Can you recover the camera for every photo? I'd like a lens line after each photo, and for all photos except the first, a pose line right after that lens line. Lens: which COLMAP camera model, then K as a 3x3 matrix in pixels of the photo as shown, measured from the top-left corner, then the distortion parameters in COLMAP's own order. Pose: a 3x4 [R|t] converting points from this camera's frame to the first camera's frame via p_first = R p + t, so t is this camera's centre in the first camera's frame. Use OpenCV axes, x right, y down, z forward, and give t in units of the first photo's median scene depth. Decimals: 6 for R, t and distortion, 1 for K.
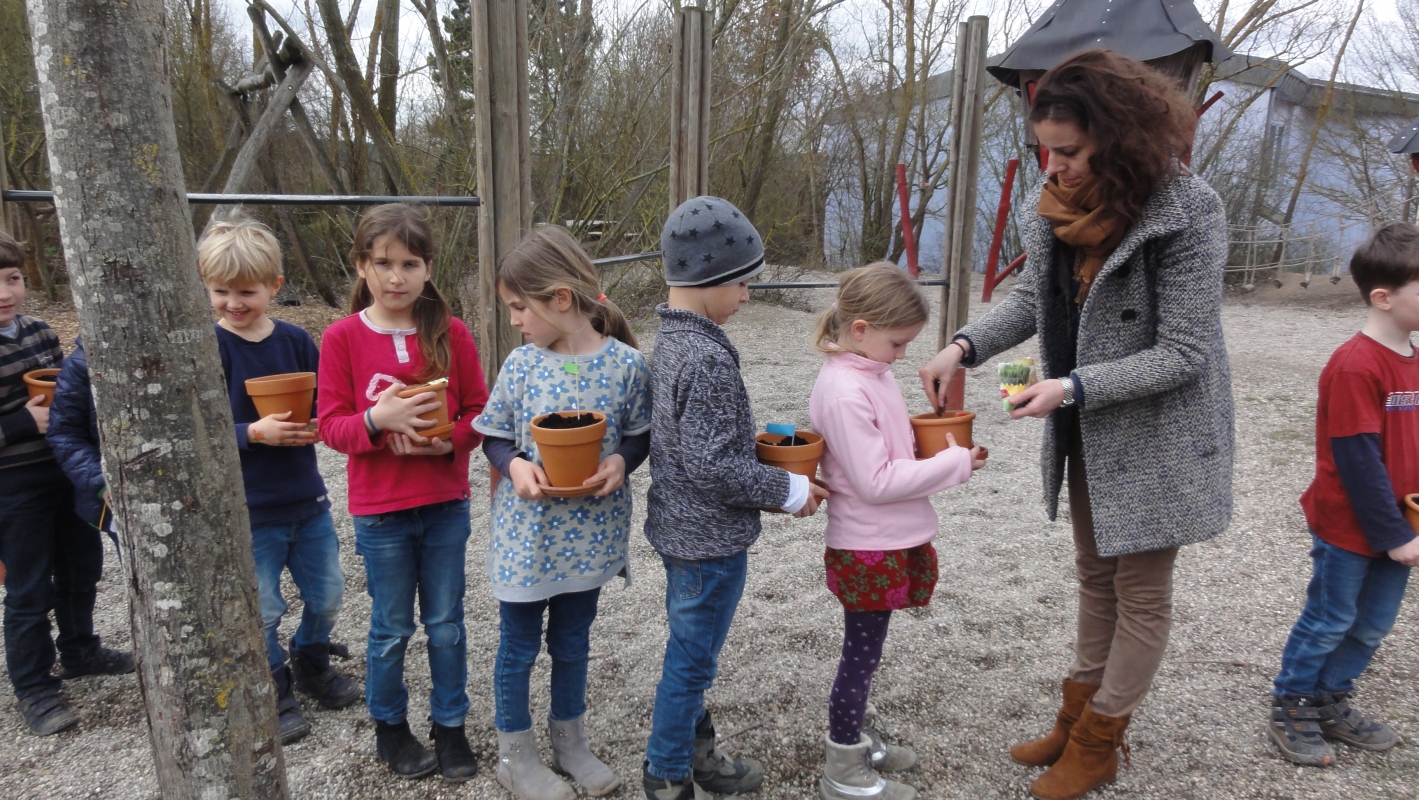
lens RADIAL K [[1005.2, 0, 712.7], [0, 1005.2, 399.0], [0, 0, 1]] dist [-0.001288, 0.009228]
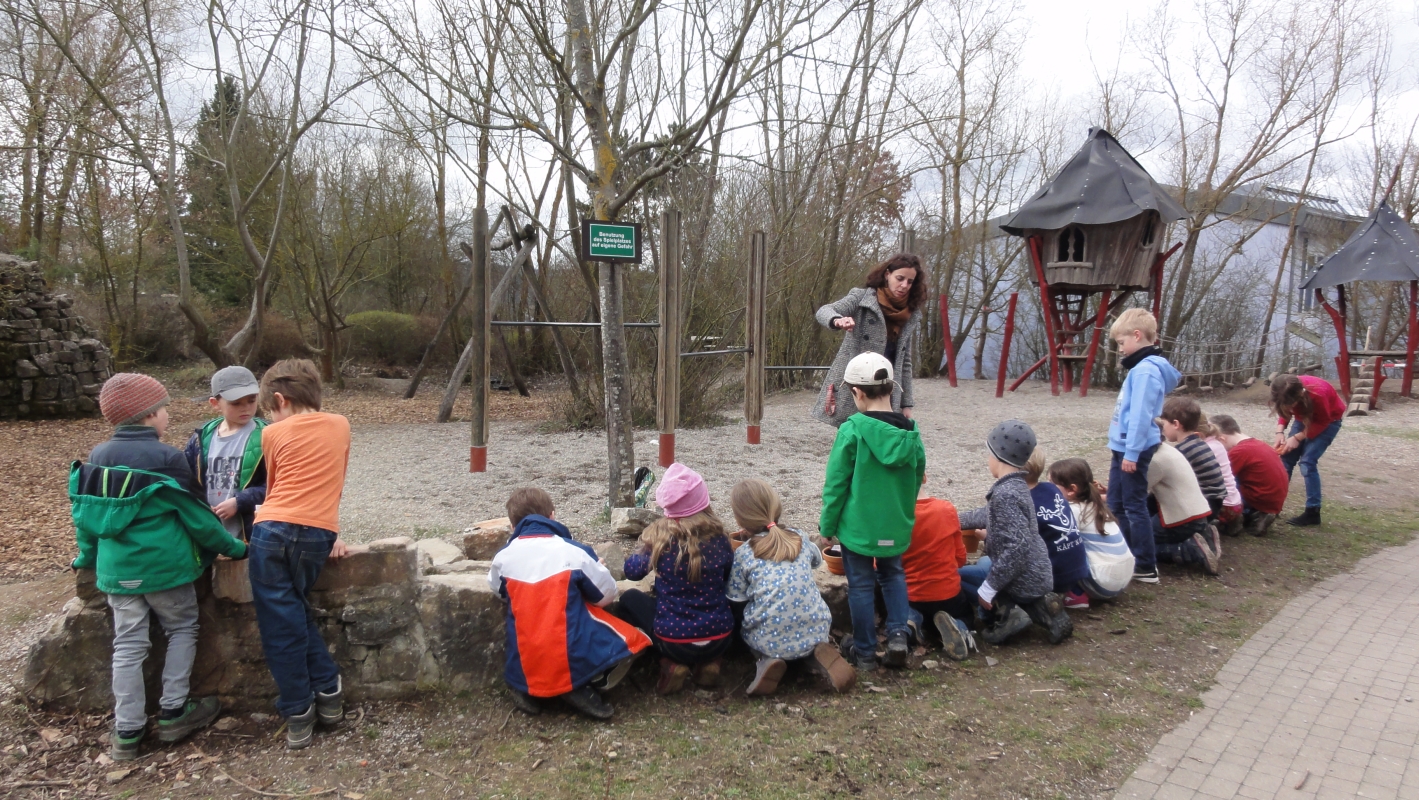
lens RADIAL K [[1005.2, 0, 709.9], [0, 1005.2, 401.8], [0, 0, 1]] dist [-0.001288, 0.009228]
pose [[0.992939, 0.012479, -0.117972, 0.052535], [-0.025580, 0.993580, -0.110197, 0.075527], [0.115839, 0.112437, 0.986884, -0.409037]]
